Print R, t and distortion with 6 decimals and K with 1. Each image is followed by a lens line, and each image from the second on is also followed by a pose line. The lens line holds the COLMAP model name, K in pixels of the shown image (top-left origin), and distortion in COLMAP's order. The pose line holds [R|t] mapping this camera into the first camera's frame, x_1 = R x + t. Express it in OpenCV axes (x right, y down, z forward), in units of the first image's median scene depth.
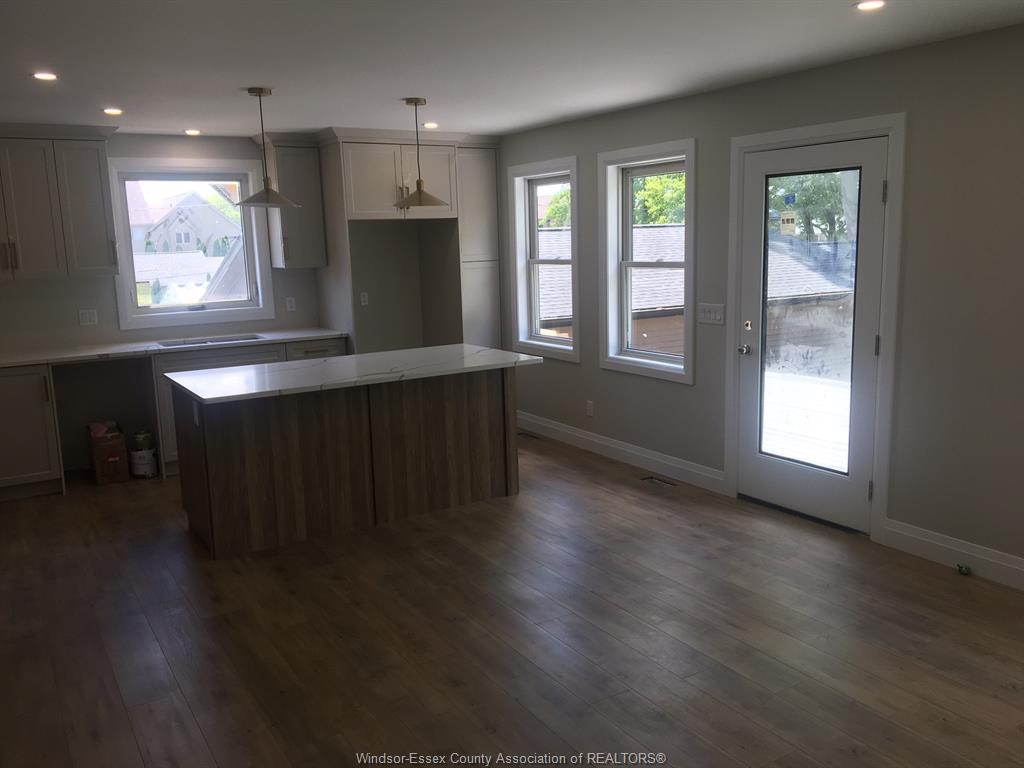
lens RADIAL K [[859.5, 0, 515.3], [0, 859.5, 384.2], [0, 0, 1]] dist [0.073712, -0.108062]
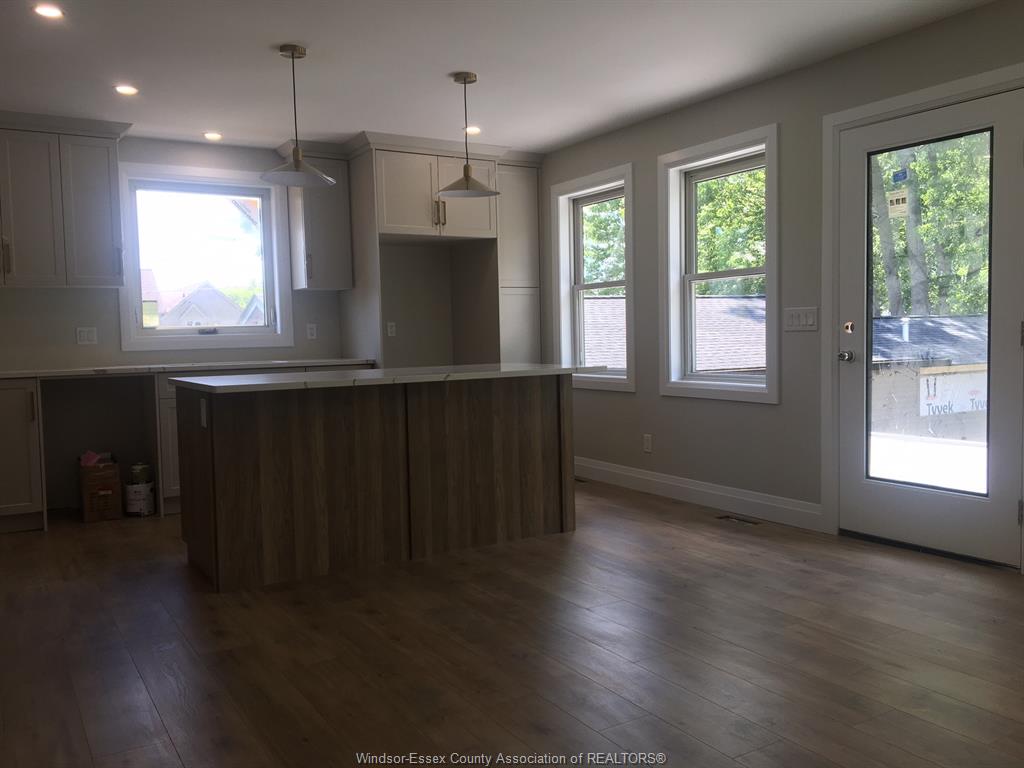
lens RADIAL K [[859.5, 0, 514.9], [0, 859.5, 384.5], [0, 0, 1]] dist [0.073712, -0.108062]
pose [[0.999959, 0.006433, -0.006403, -0.052217], [-0.007101, 0.993859, -0.110427, 0.079504], [0.005654, 0.110468, 0.993864, 0.138708]]
